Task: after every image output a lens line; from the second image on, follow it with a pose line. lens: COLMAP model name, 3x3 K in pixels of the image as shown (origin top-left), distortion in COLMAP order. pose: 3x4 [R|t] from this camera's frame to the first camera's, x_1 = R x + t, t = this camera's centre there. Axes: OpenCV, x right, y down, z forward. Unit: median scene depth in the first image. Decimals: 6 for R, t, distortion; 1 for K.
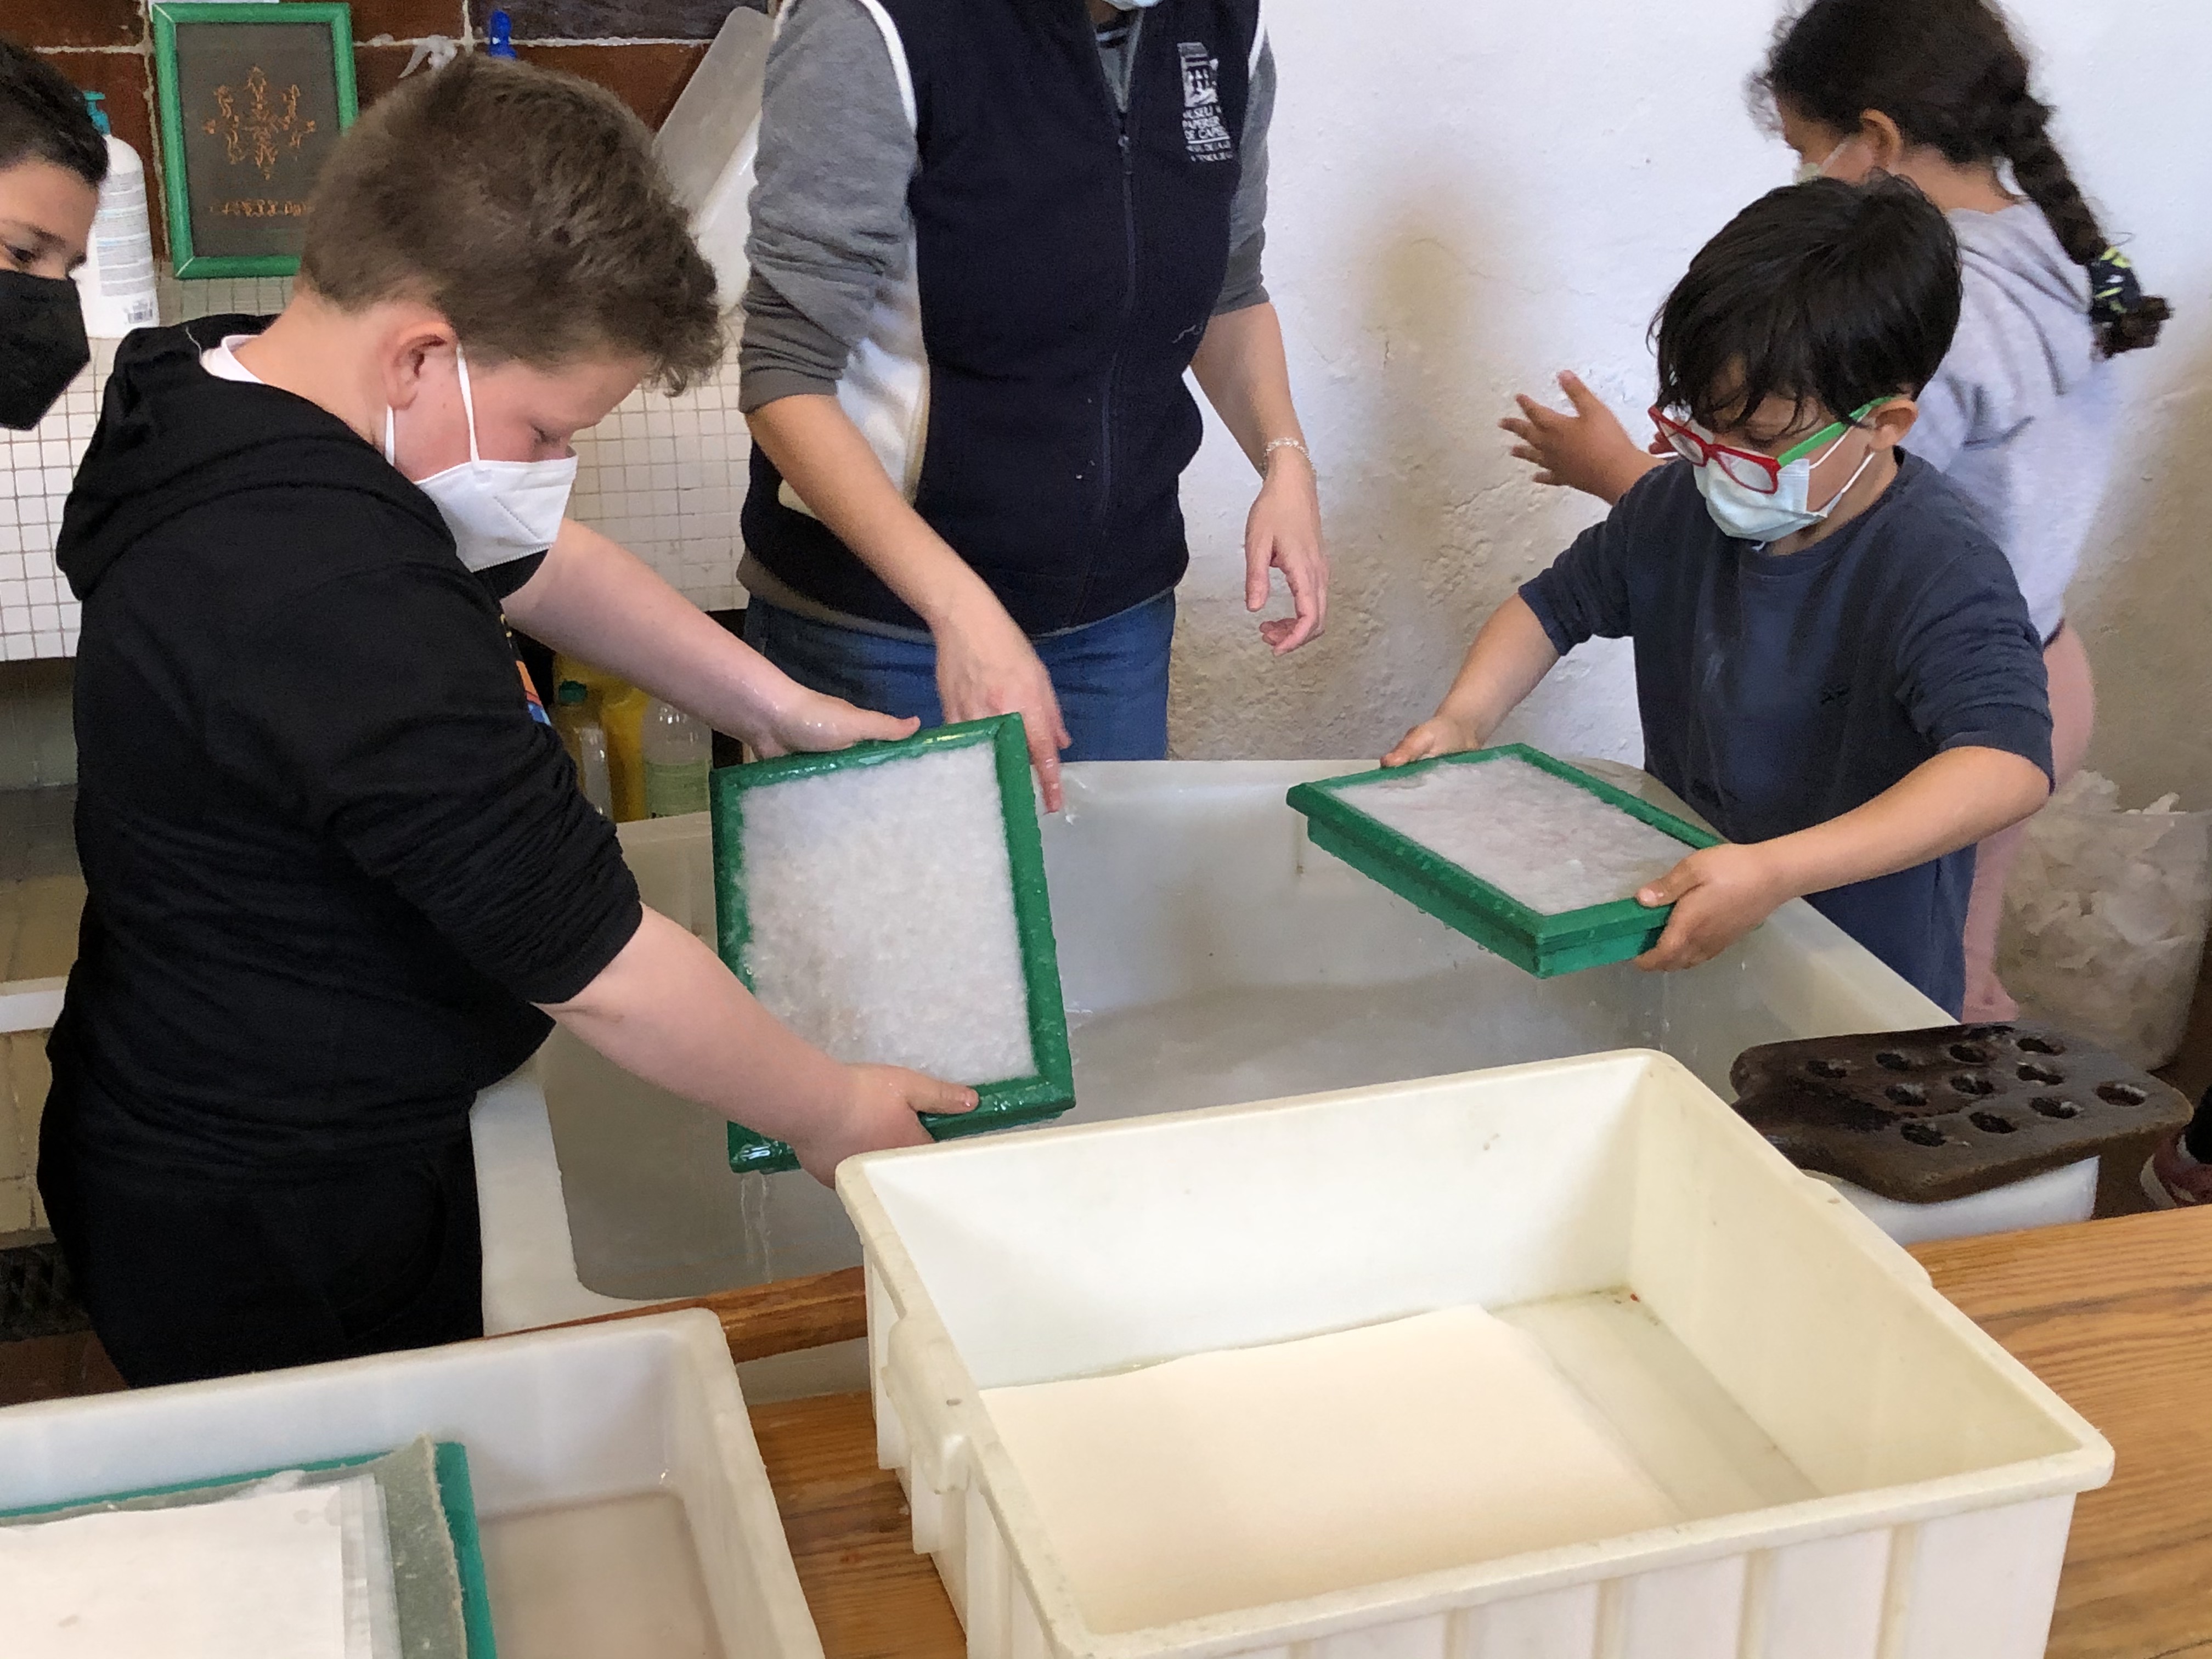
lens RADIAL K [[2917.4, 0, 1209.0], [0, 2917.4, 826.9], [0, 0, 1]] dist [0.029102, -0.018519]
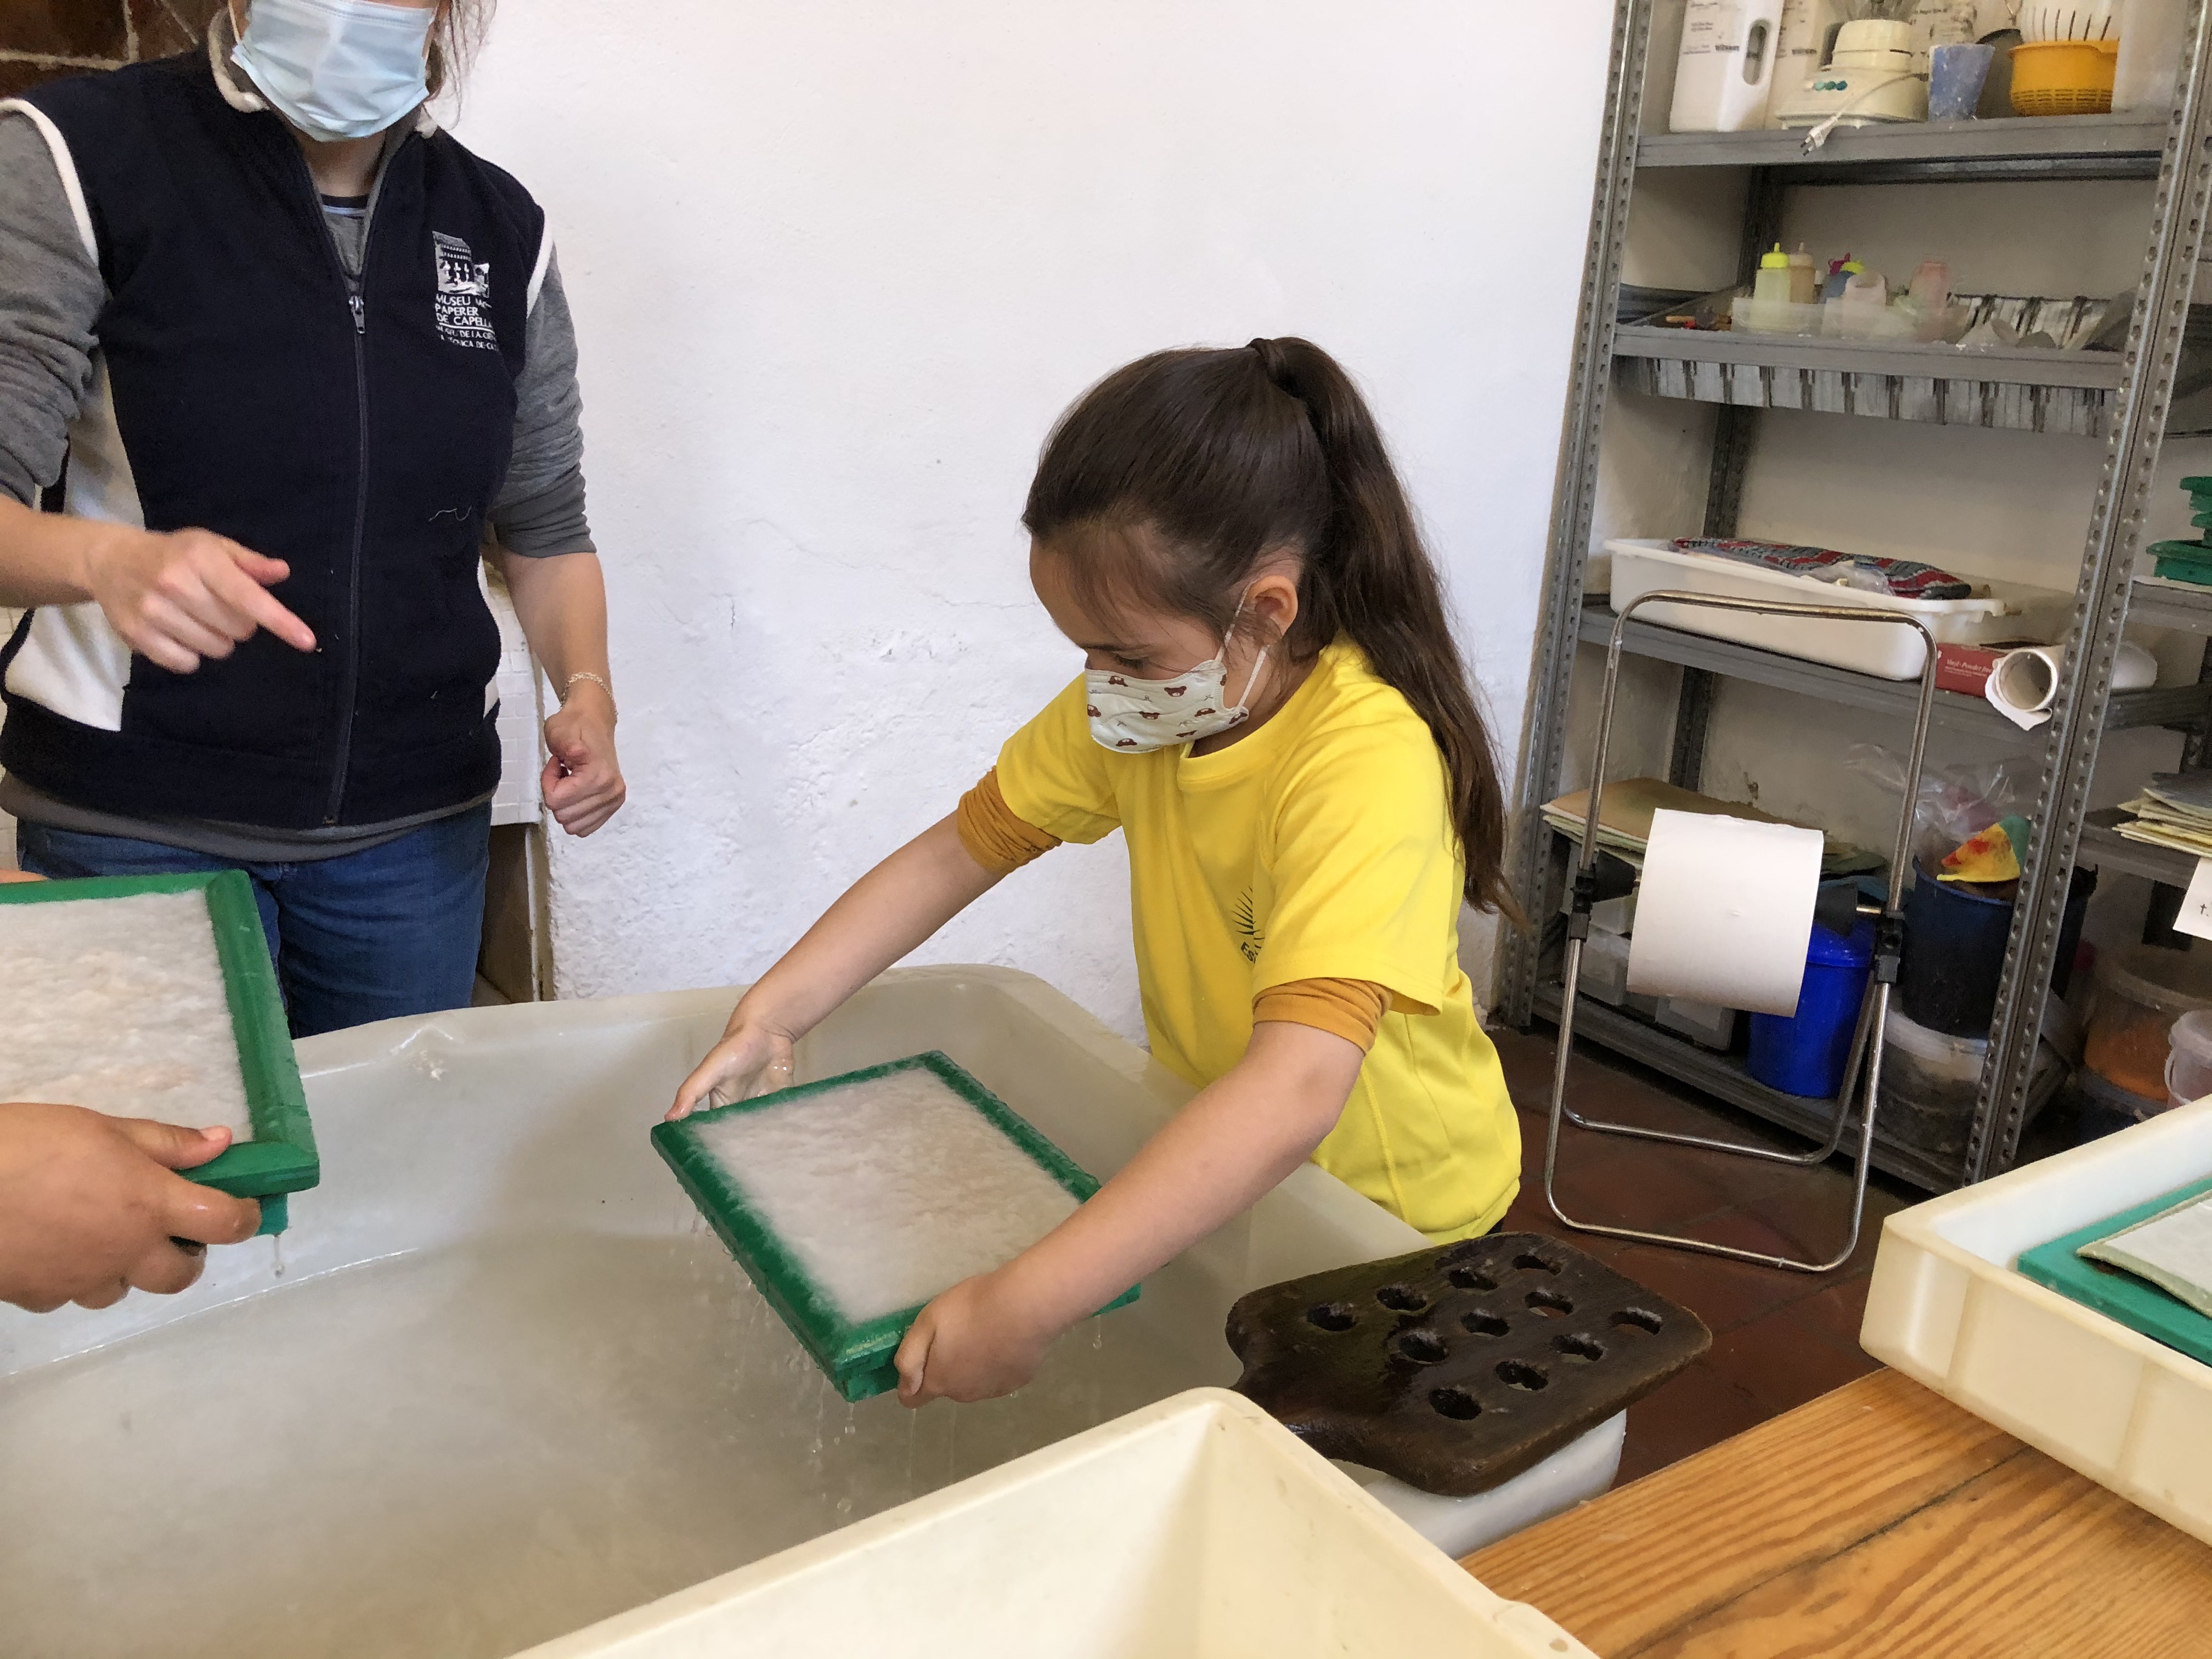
lens RADIAL K [[1804.0, 0, 1146.0], [0, 1804.0, 816.7], [0, 0, 1]] dist [0.076111, -0.079787]
pose [[0.954696, -0.047395, 0.293786, 0.001705], [0.070865, 0.995044, -0.069760, -0.034573], [-0.289023, 0.087418, 0.953322, 0.467802]]
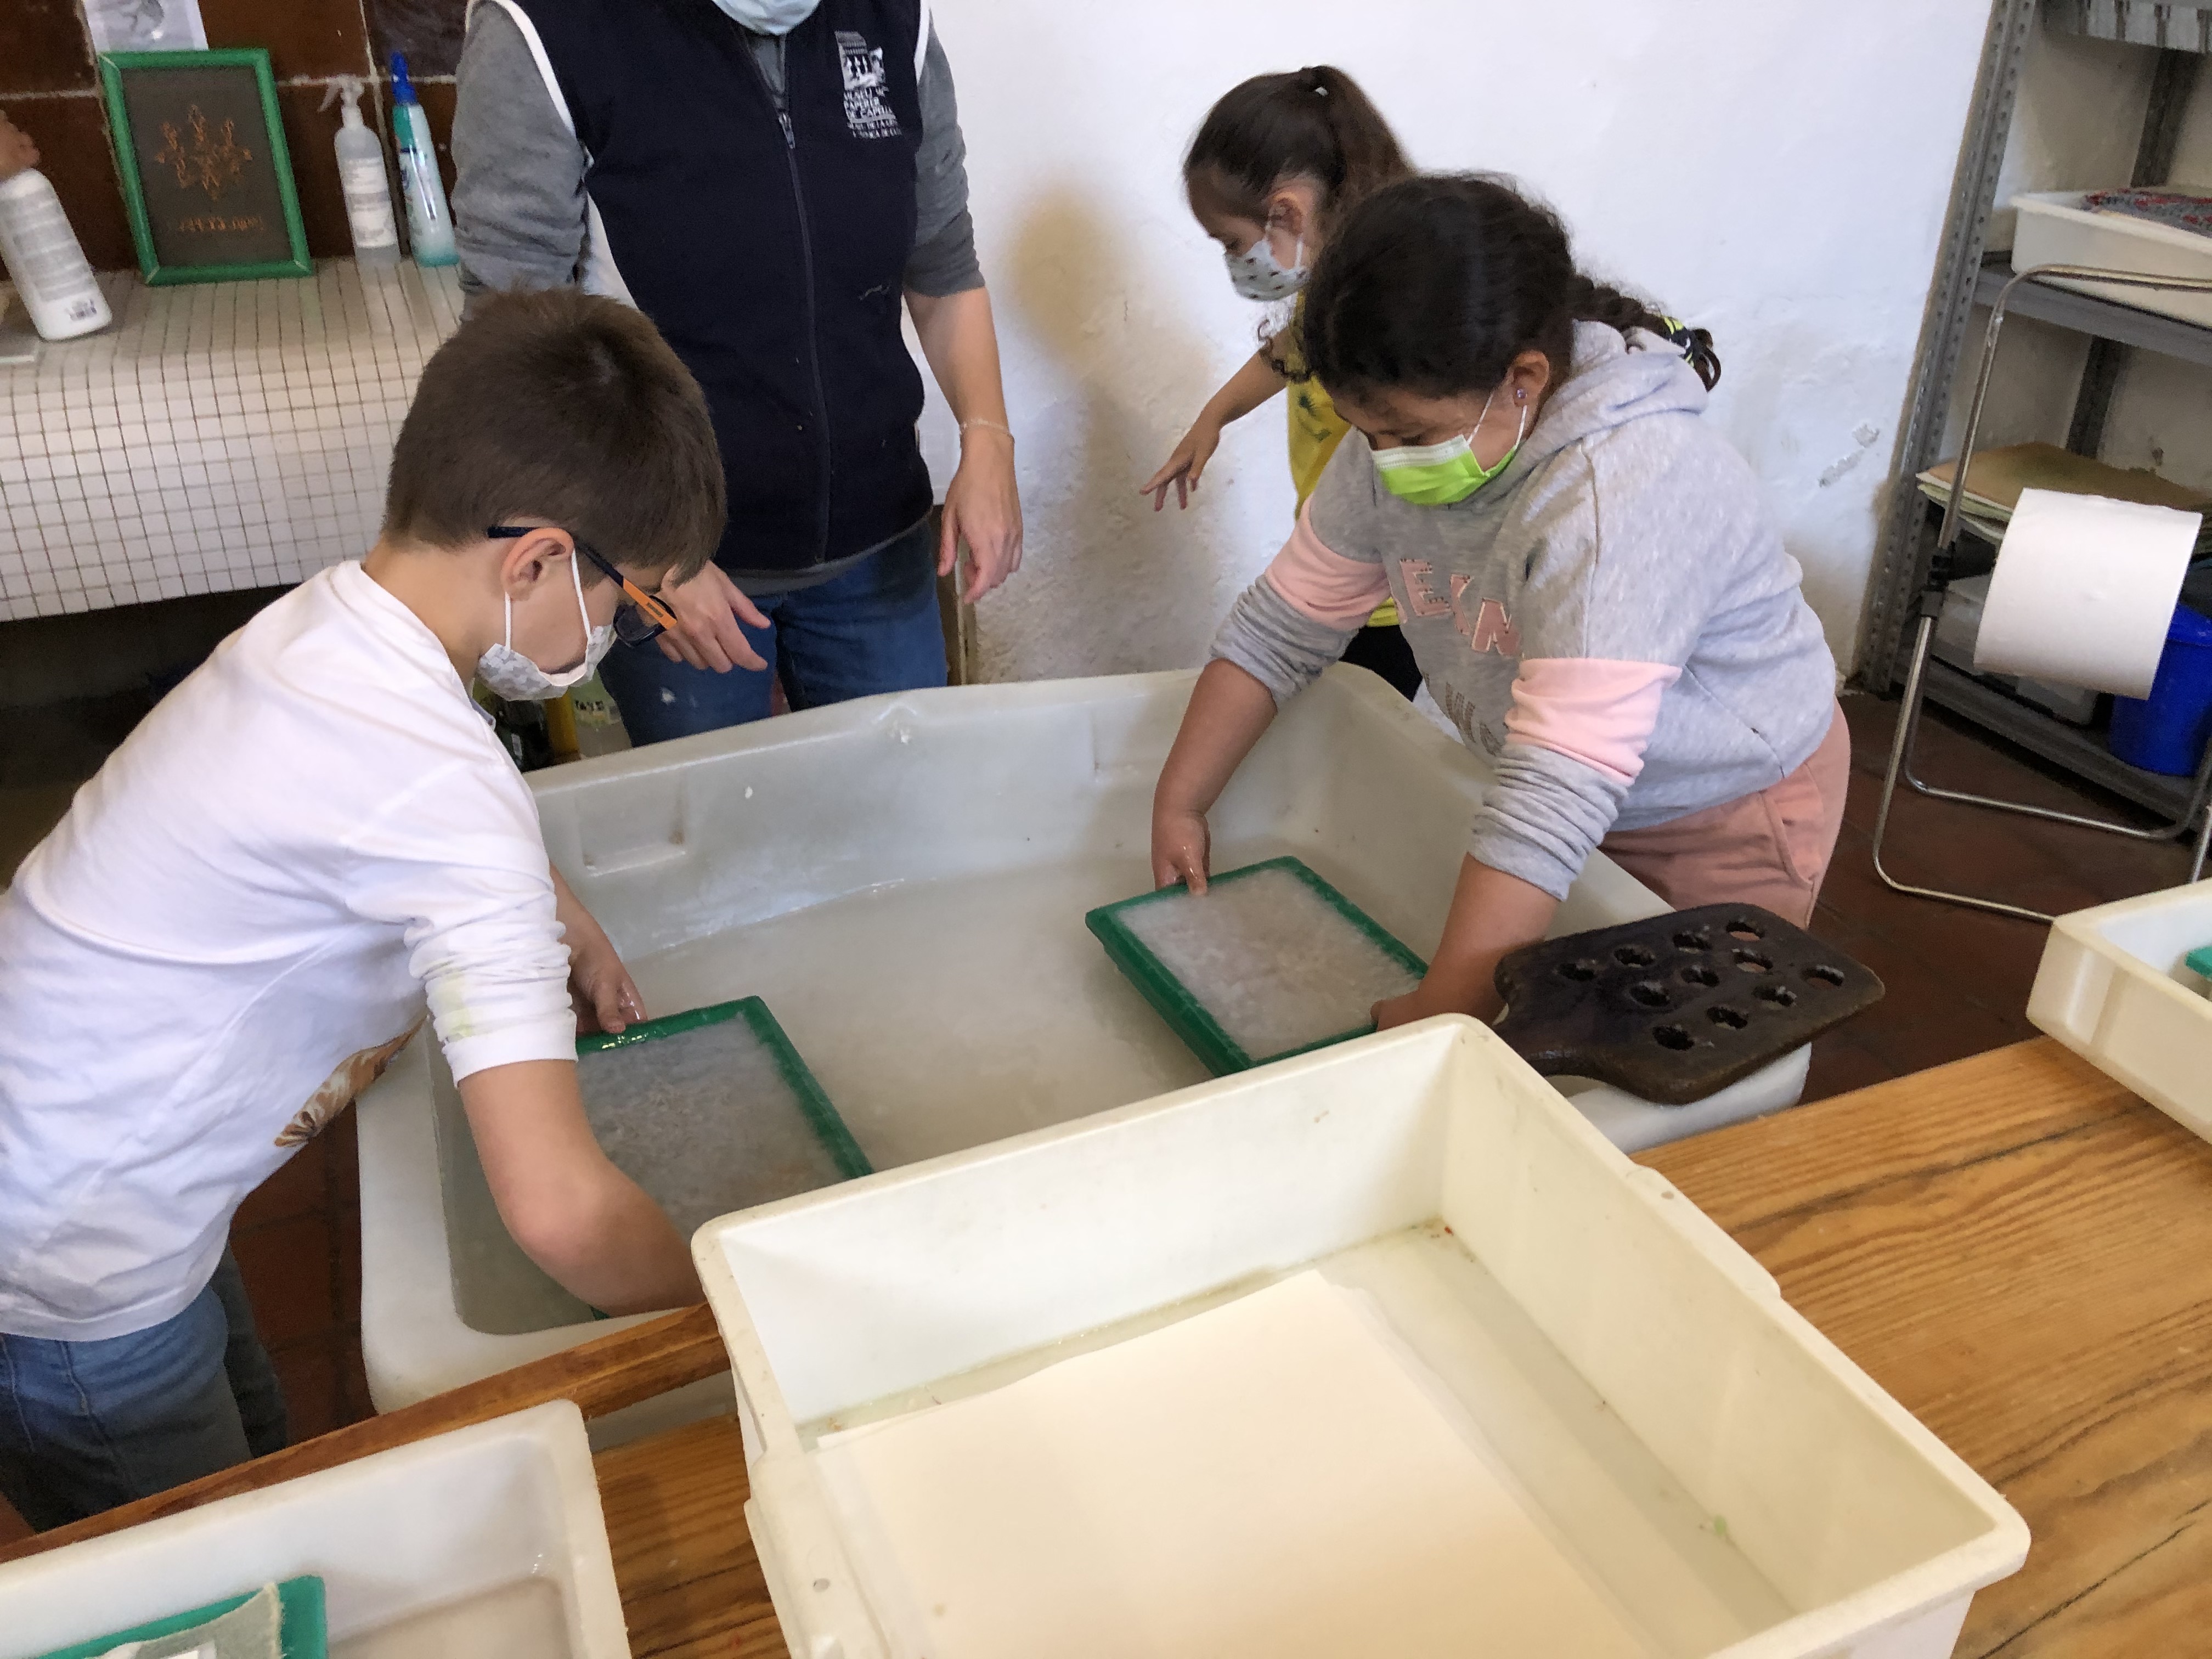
lens RADIAL K [[1804.0, 0, 1146.0], [0, 1804.0, 816.7], [0, 0, 1]] dist [0.076111, -0.079787]
pose [[0.995277, -0.059004, 0.077091, -0.010566], [0.048874, 0.990666, 0.127249, -0.076375], [-0.083879, -0.122880, 0.988870, 0.304528]]
